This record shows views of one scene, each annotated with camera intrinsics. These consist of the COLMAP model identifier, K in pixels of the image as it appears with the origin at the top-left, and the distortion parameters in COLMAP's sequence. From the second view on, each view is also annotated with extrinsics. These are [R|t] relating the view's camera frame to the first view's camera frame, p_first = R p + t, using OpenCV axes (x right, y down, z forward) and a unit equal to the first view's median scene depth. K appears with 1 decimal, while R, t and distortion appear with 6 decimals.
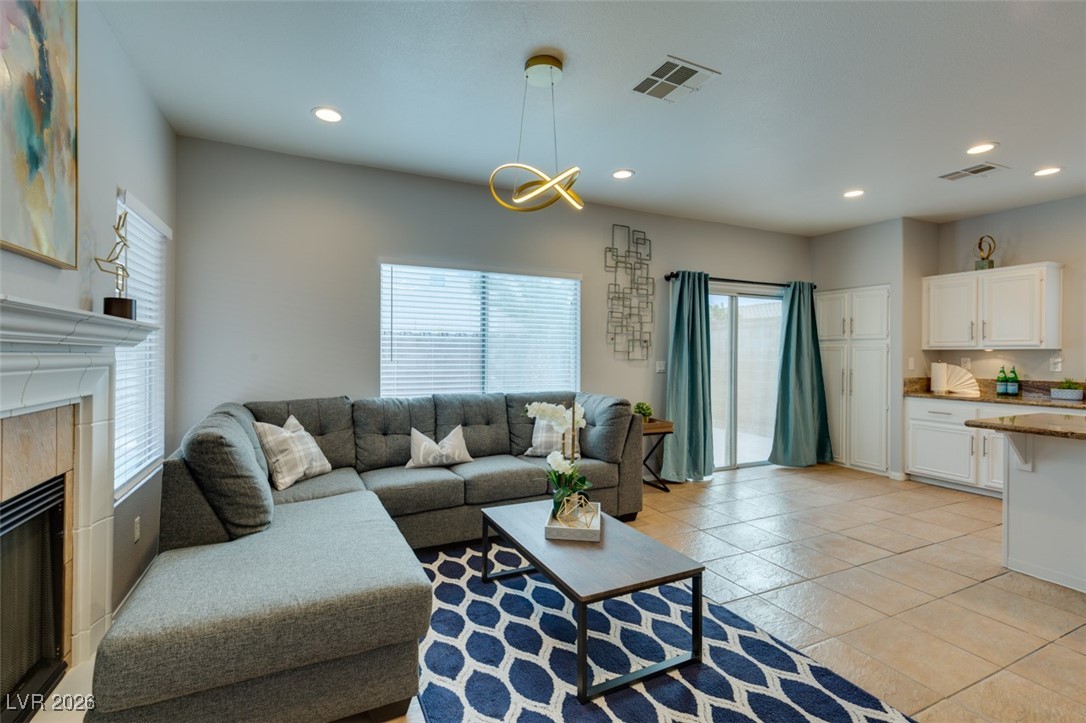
lens RADIAL K [[487.6, 0, 540.1], [0, 487.6, 356.2], [0, 0, 1]] dist [0.003767, -0.000664]
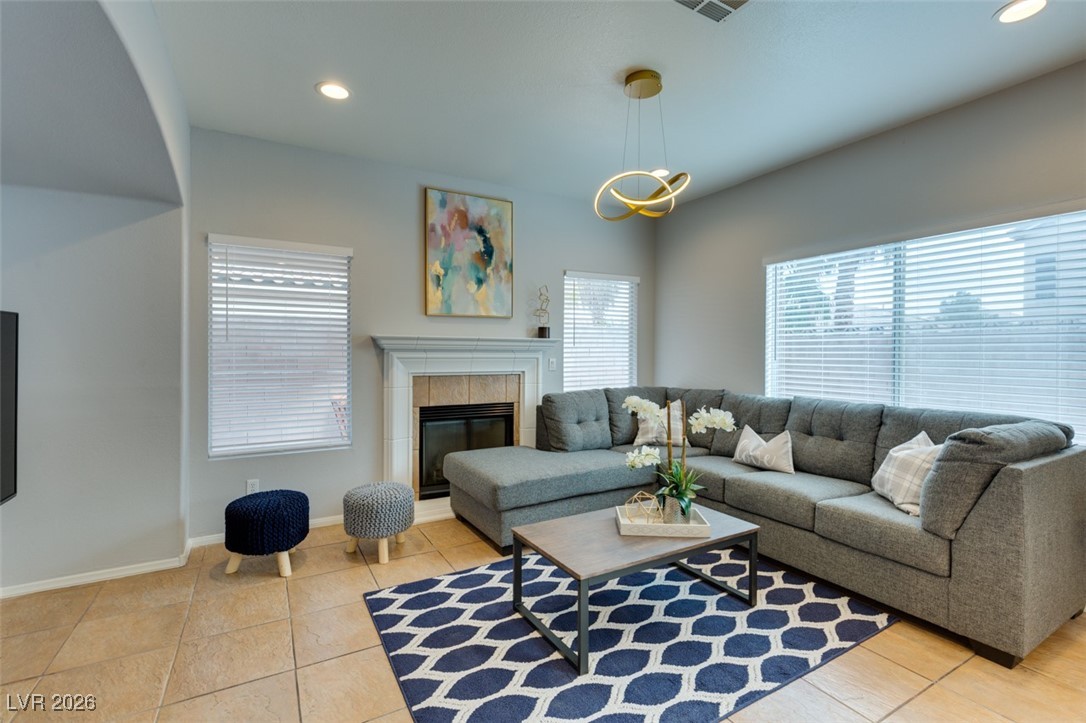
lens RADIAL K [[487.6, 0, 540.1], [0, 487.6, 356.2], [0, 0, 1]] dist [0.003767, -0.000664]
pose [[0.070079, 0.000798, -0.997541, 0.532815], [-0.005112, 0.999987, 0.000441, 0.003350], [0.997528, 0.005068, 0.070082, 0.359156]]
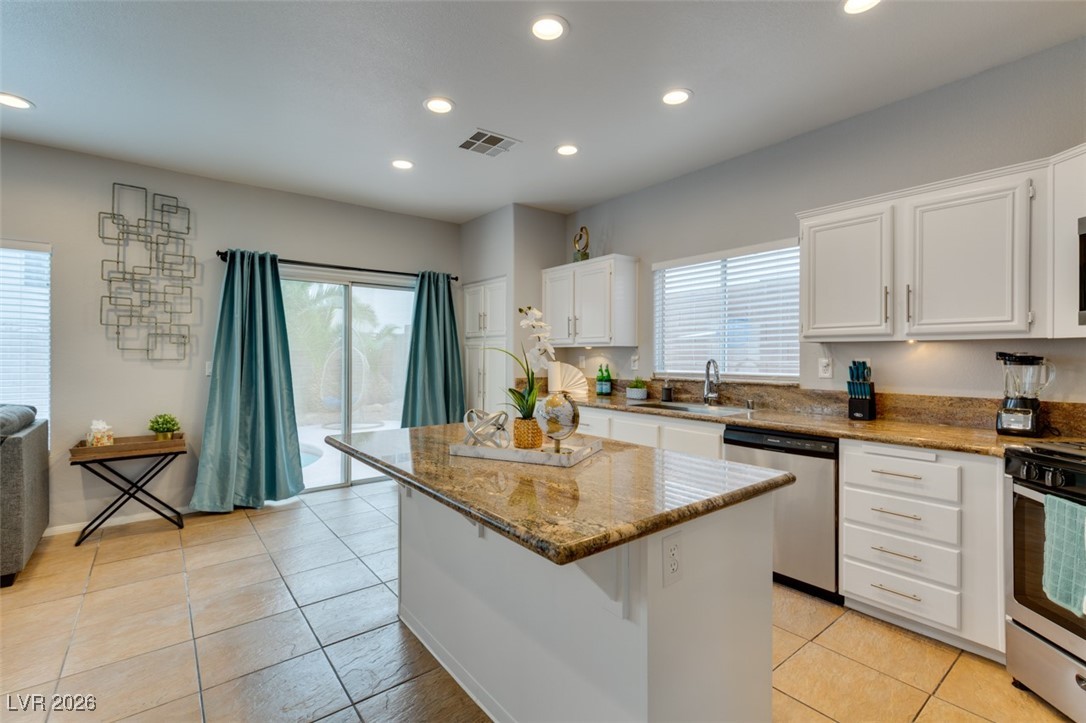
lens RADIAL K [[487.6, 0, 540.1], [0, 487.6, 356.2], [0, 0, 1]] dist [0.003767, -0.000664]
pose [[0.975139, -0.003423, 0.221570, 0.617967], [0.003582, 0.999994, -0.000319, 0.004002], [-0.221567, 0.001105, 0.975144, 0.101881]]
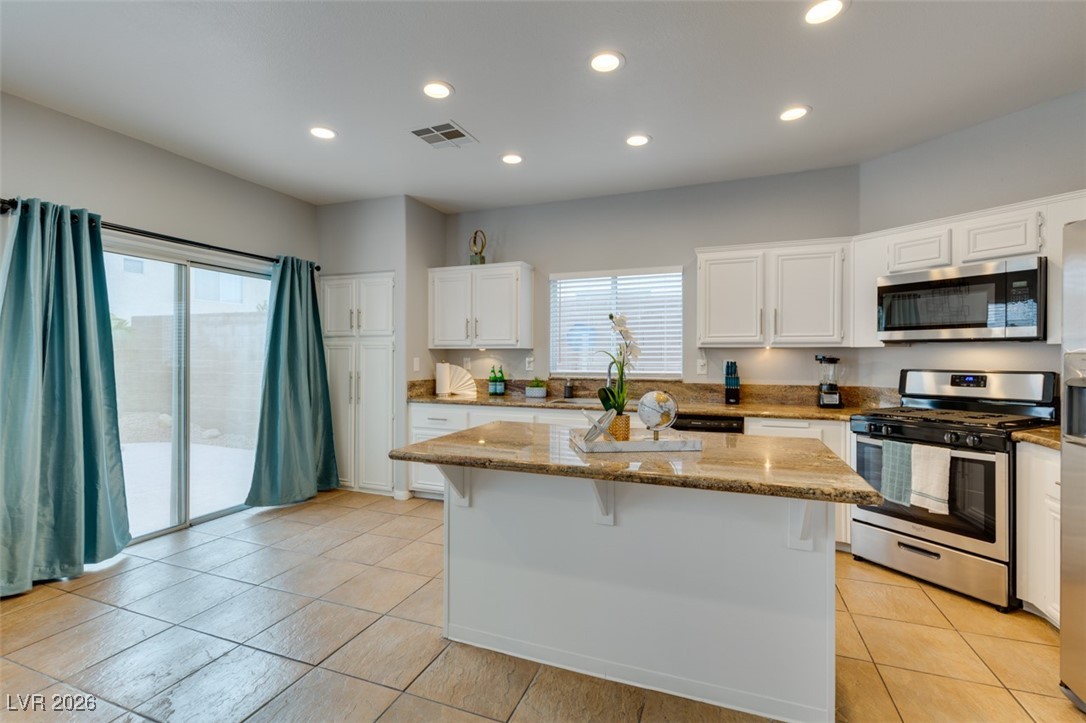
lens RADIAL K [[487.7, 0, 538.8], [0, 487.7, 359.3], [0, 0, 1]] dist [0.003968, 0.000074]
pose [[0.725021, -0.006731, 0.688694, 0.334480], [0.003296, 0.999975, 0.006303, 0.001255], [-0.688719, -0.002300, 0.725024, 0.223397]]
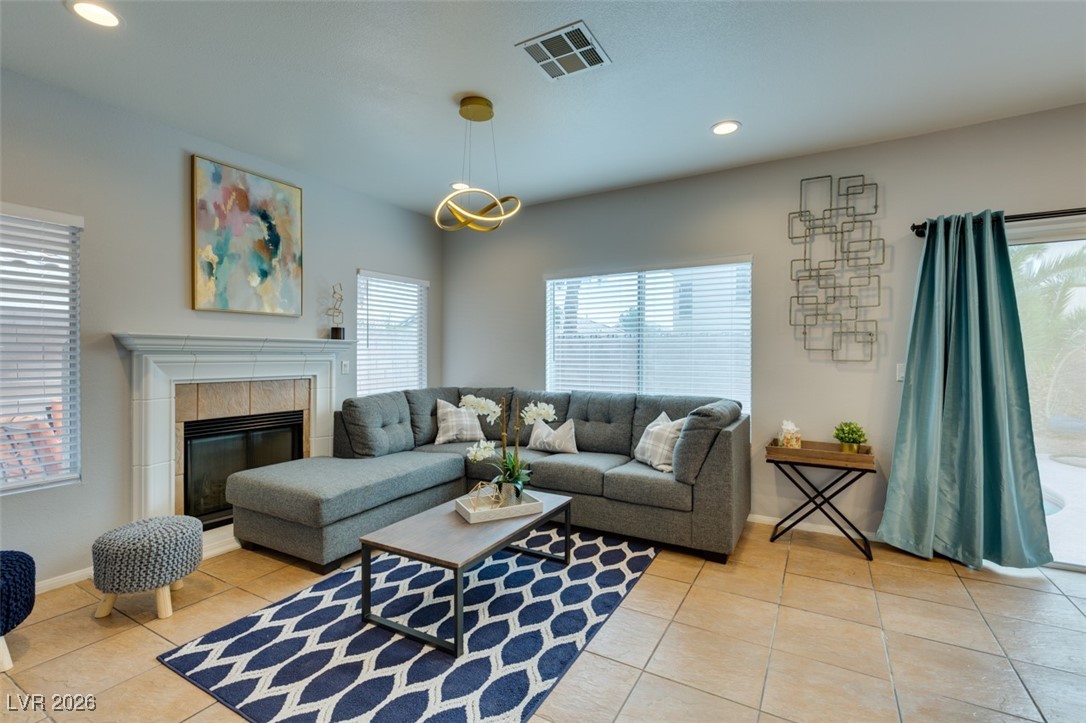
lens RADIAL K [[487.6, 0, 540.1], [0, 487.6, 356.2], [0, 0, 1]] dist [0.003767, -0.000664]
pose [[0.564546, -0.003747, -0.825393, 0.530006], [0.000416, 0.999991, -0.004254, 0.003228], [0.825402, 0.002058, 0.564542, 0.240707]]
